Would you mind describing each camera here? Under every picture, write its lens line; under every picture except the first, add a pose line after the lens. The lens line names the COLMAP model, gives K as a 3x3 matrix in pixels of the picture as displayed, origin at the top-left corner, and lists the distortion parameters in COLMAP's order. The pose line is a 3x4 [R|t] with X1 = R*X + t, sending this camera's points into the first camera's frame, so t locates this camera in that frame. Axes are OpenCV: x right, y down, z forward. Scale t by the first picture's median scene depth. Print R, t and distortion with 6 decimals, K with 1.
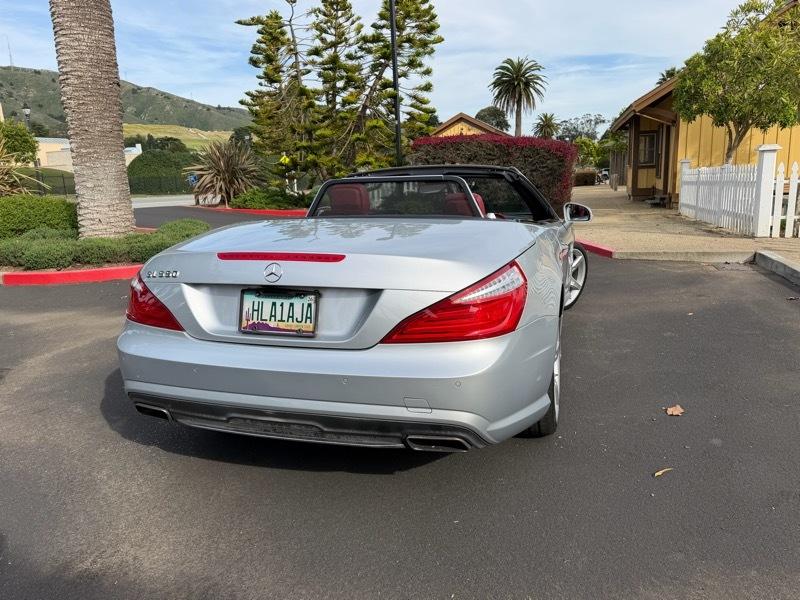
lens RADIAL K [[572.5, 0, 404.6], [0, 572.5, 290.2], [0, 0, 1]] dist [0.059232, -0.078395]
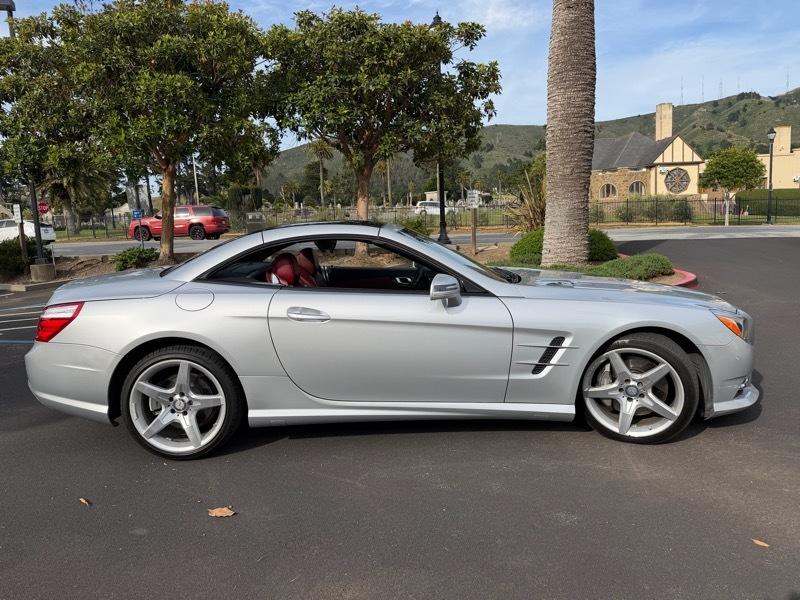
lens RADIAL K [[563.8, 0, 399.1], [0, 563.8, 294.3], [0, 0, 1]] dist [0.054875, -0.073033]
pose [[0.318847, 0.139774, -0.937443, 0.295582], [-0.160079, 0.982799, 0.092090, -0.054961], [0.934190, 0.120702, 0.335737, 0.204597]]
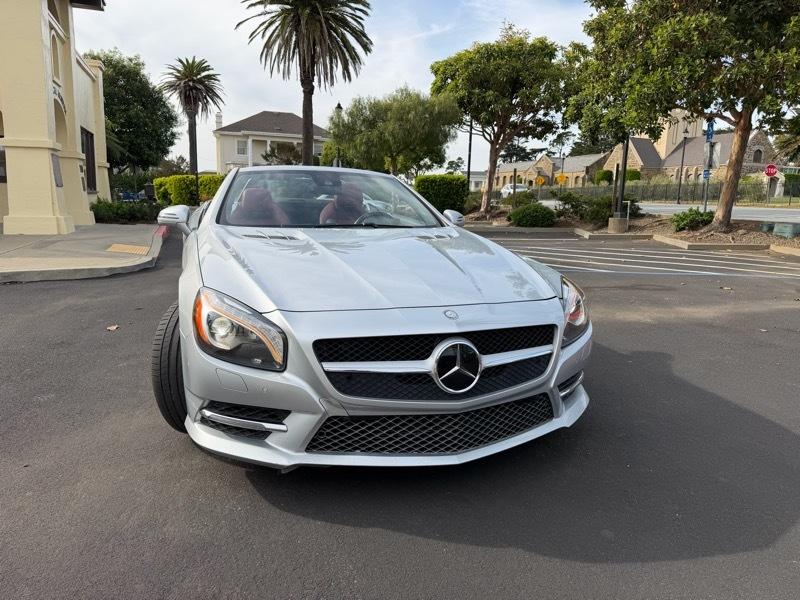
lens RADIAL K [[563.8, 0, 399.1], [0, 563.8, 294.3], [0, 0, 1]] dist [0.054875, -0.073033]
pose [[-0.795300, 0.119701, -0.594281, 0.167299], [-0.117301, 0.931399, 0.344582, -0.109617], [0.594759, 0.343756, -0.726700, 0.562814]]
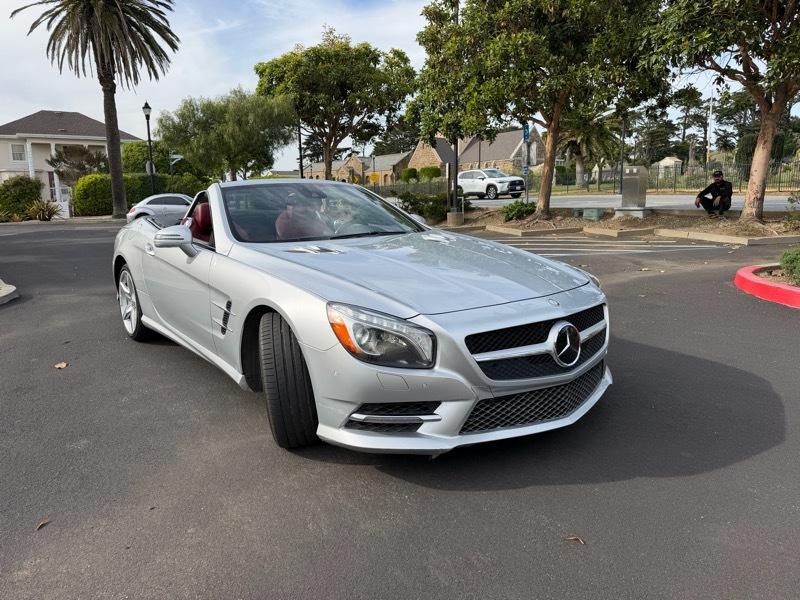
lens RADIAL K [[560.3, 0, 395.6], [0, 560.3, 295.6], [0, 0, 1]] dist [0.089817, -0.127116]
pose [[-0.556275, 0.190537, -0.808859, 0.243959], [-0.126645, 0.942551, 0.309127, -0.106251], [0.821291, 0.274398, -0.500187, 0.511182]]
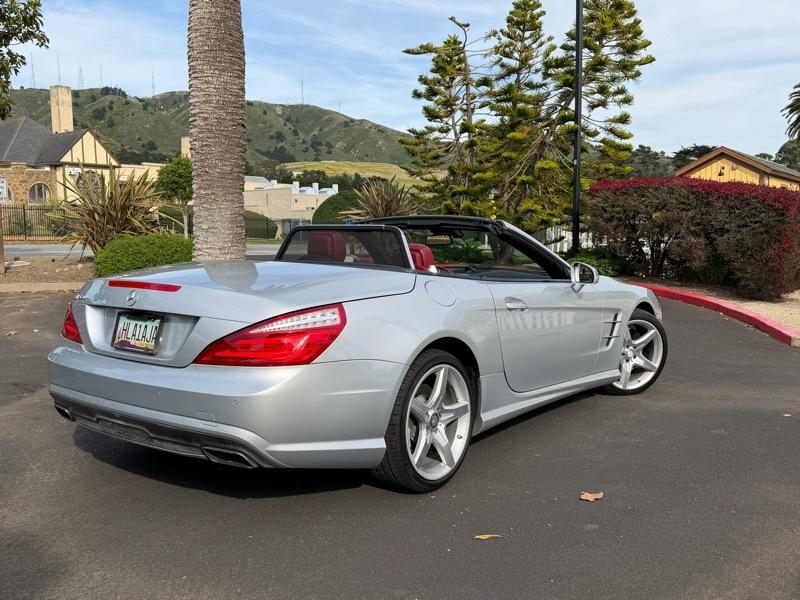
lens RADIAL K [[741.7, 0, 412.9], [0, 741.7, 303.4], [0, 0, 1]] dist [0.124963, -0.209465]
pose [[0.945802, 0.065243, -0.318122, 0.123423], [-0.094351, 0.992561, -0.076951, 0.006895], [0.310735, 0.102796, 0.944922, -0.044766]]
